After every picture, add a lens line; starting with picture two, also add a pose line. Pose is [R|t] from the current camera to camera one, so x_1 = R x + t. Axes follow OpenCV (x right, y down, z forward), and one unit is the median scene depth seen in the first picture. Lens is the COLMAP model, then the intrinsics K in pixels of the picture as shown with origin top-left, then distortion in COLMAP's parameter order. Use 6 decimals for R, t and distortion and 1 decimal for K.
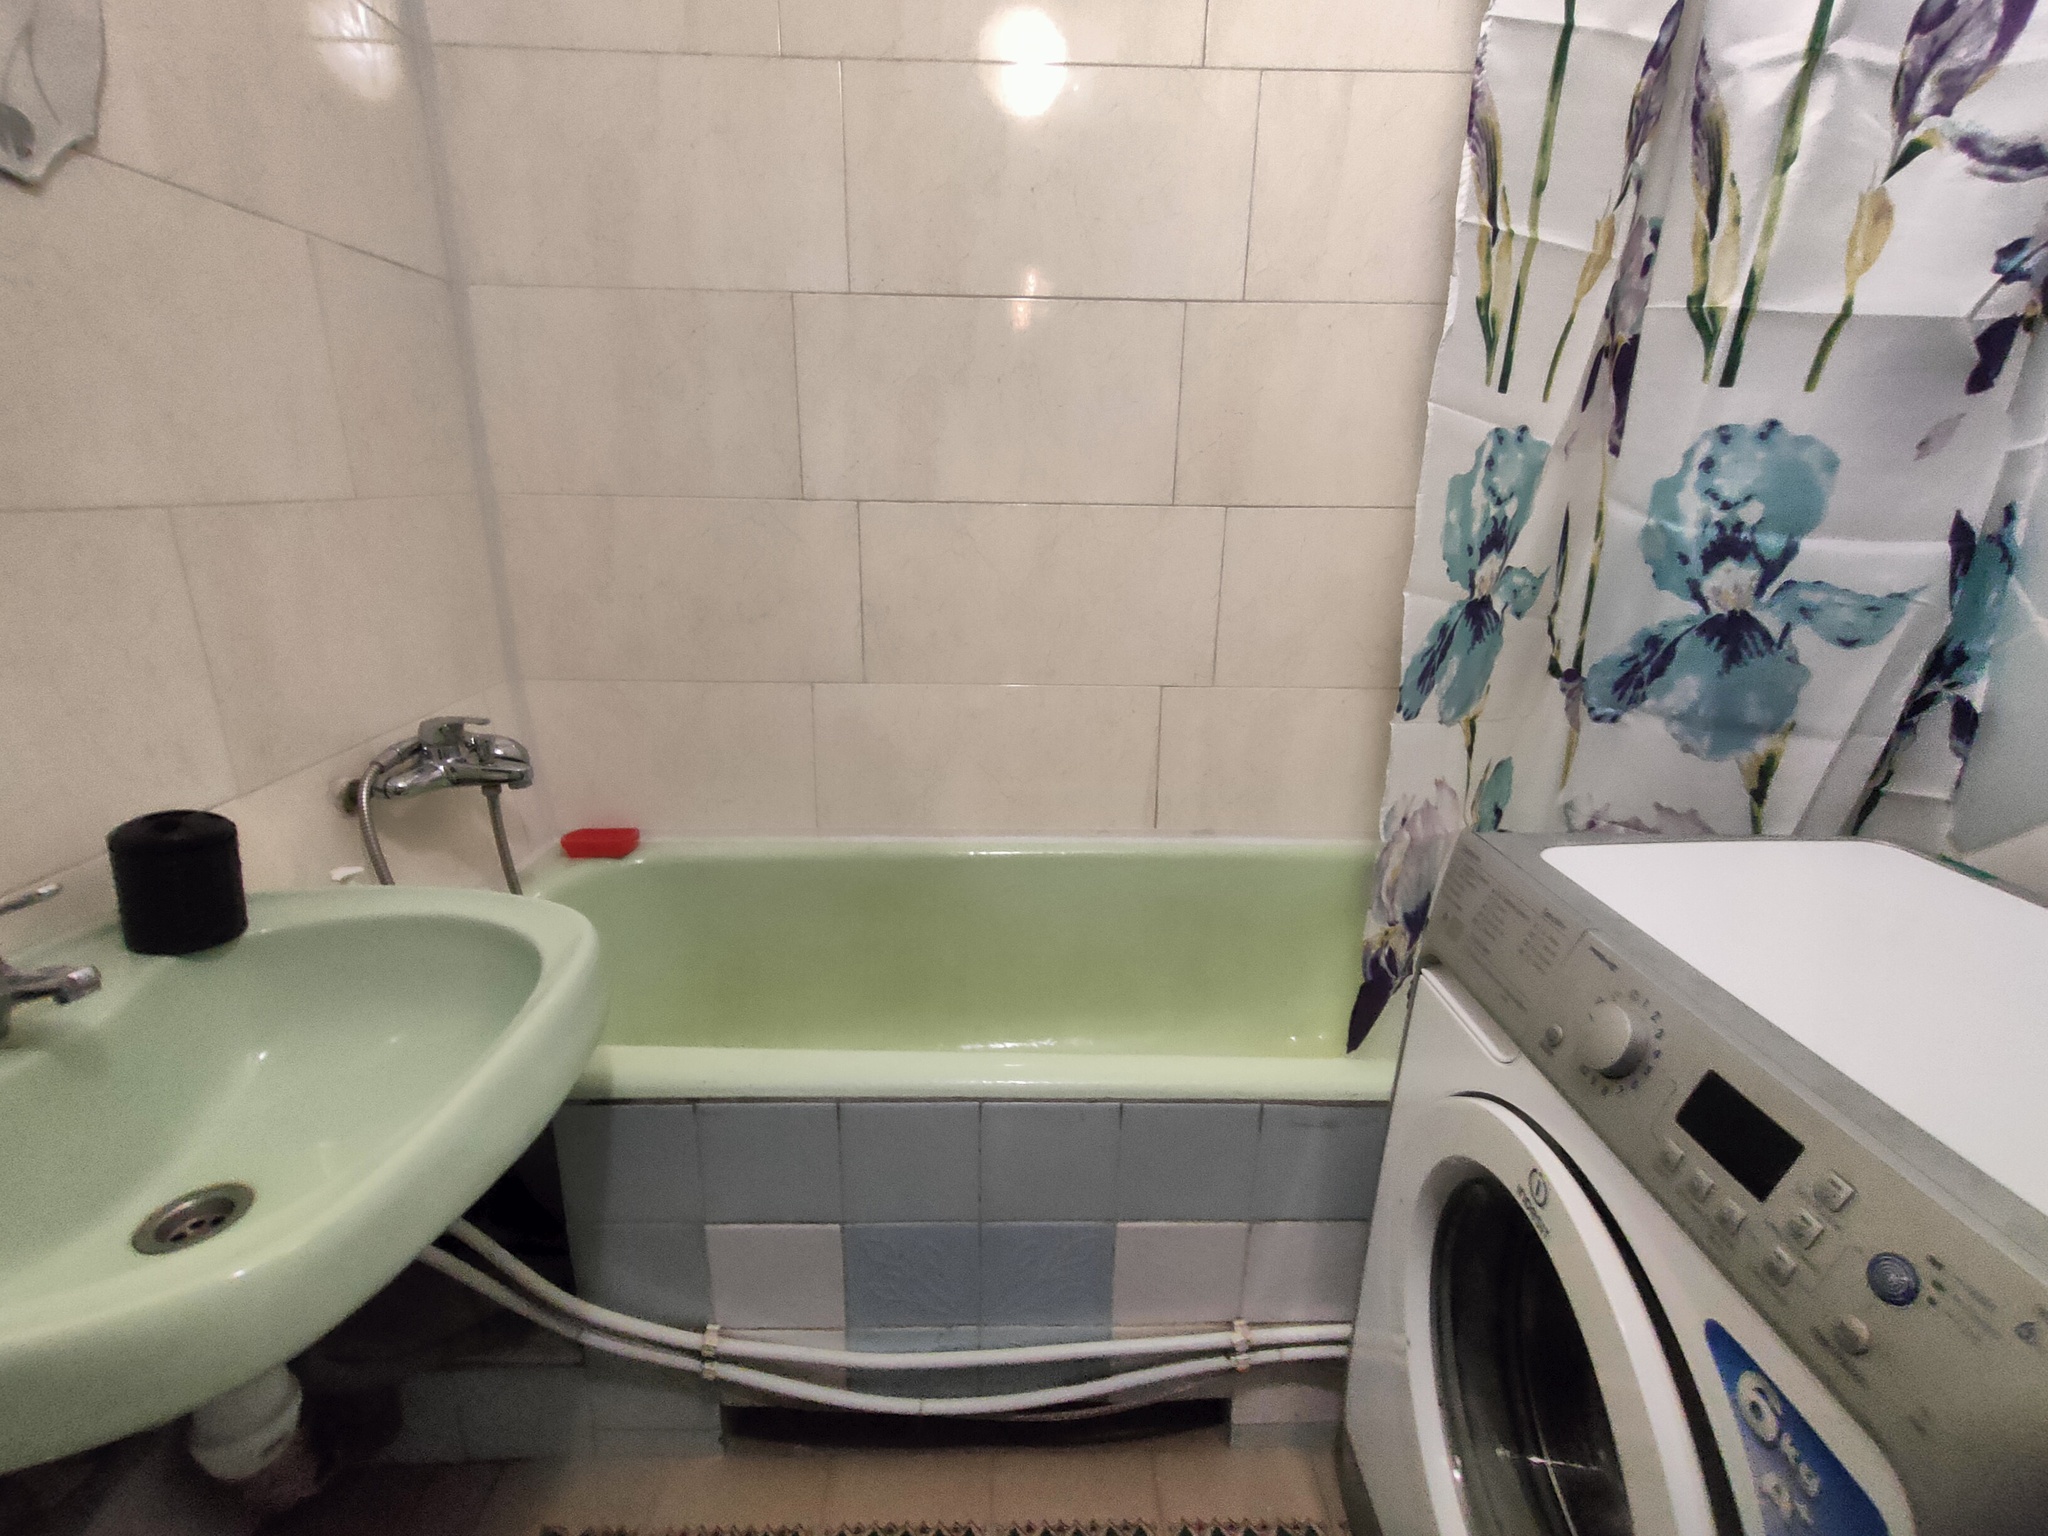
lens RADIAL K [[908.0, 0, 1024.0], [0, 908.0, 768.0], [0, 0, 1]] dist [-0.002446, 0.005919]
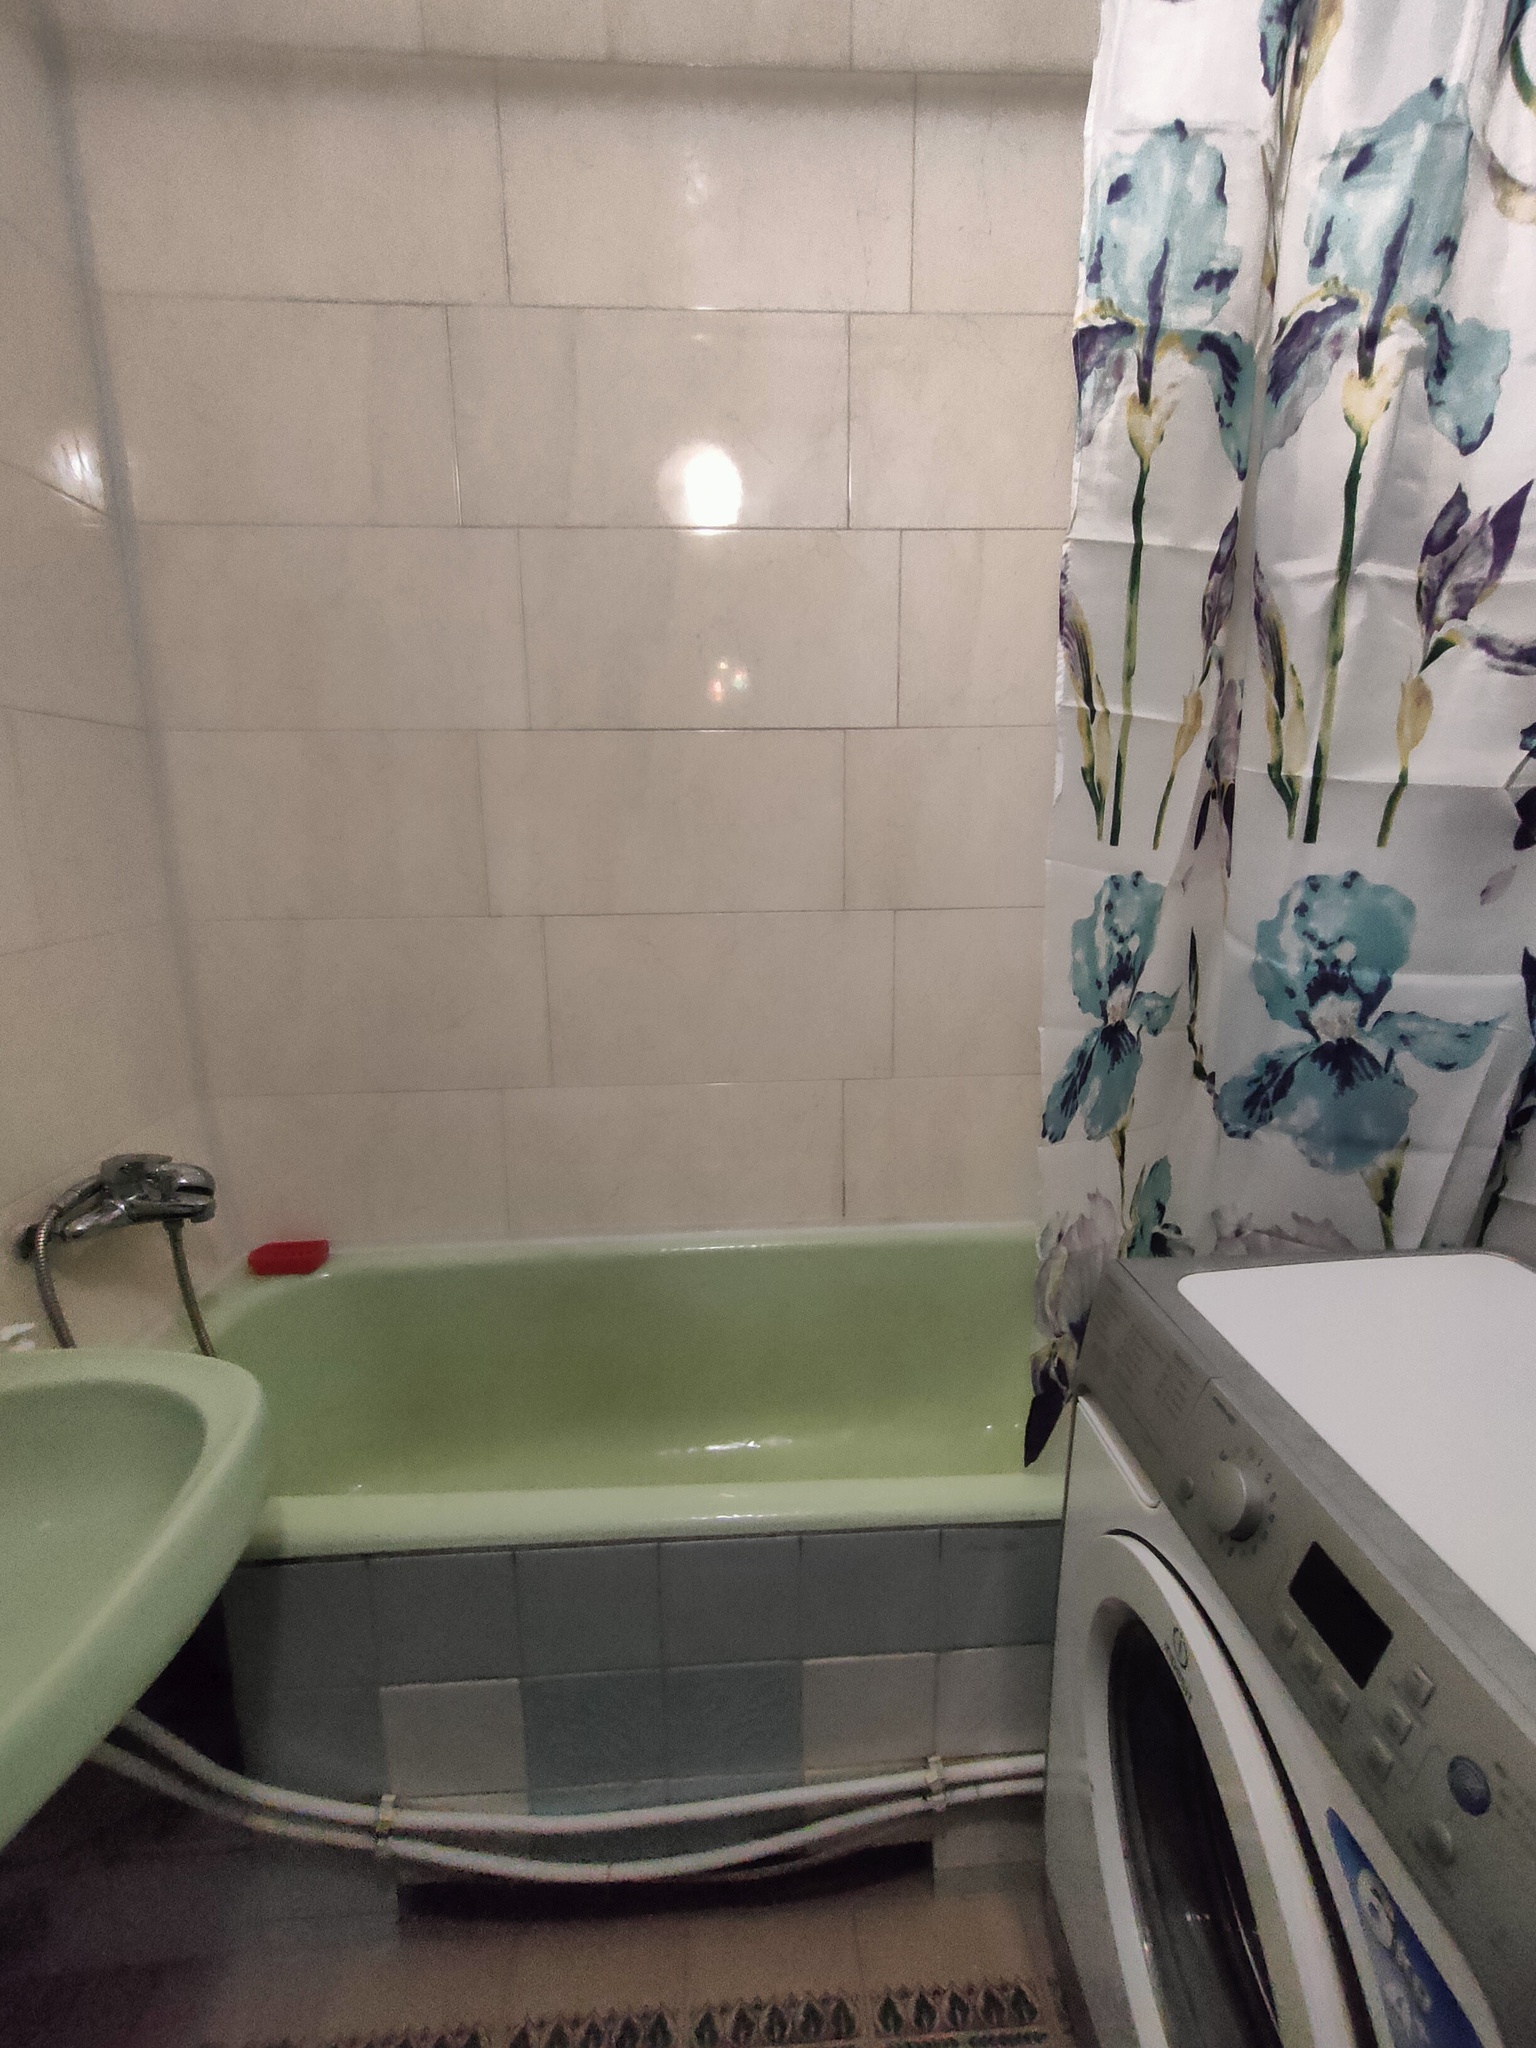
lens RADIAL K [[908.0, 0, 770.6], [0, 908.0, 1007.3], [0, 0, 1]] dist [-0.002446, 0.005919]
pose [[0.999031, -0.034218, 0.027666, 0.074905], [0.036715, 0.994758, -0.095435, -0.127217], [-0.024255, 0.096358, 0.995051, -0.054945]]
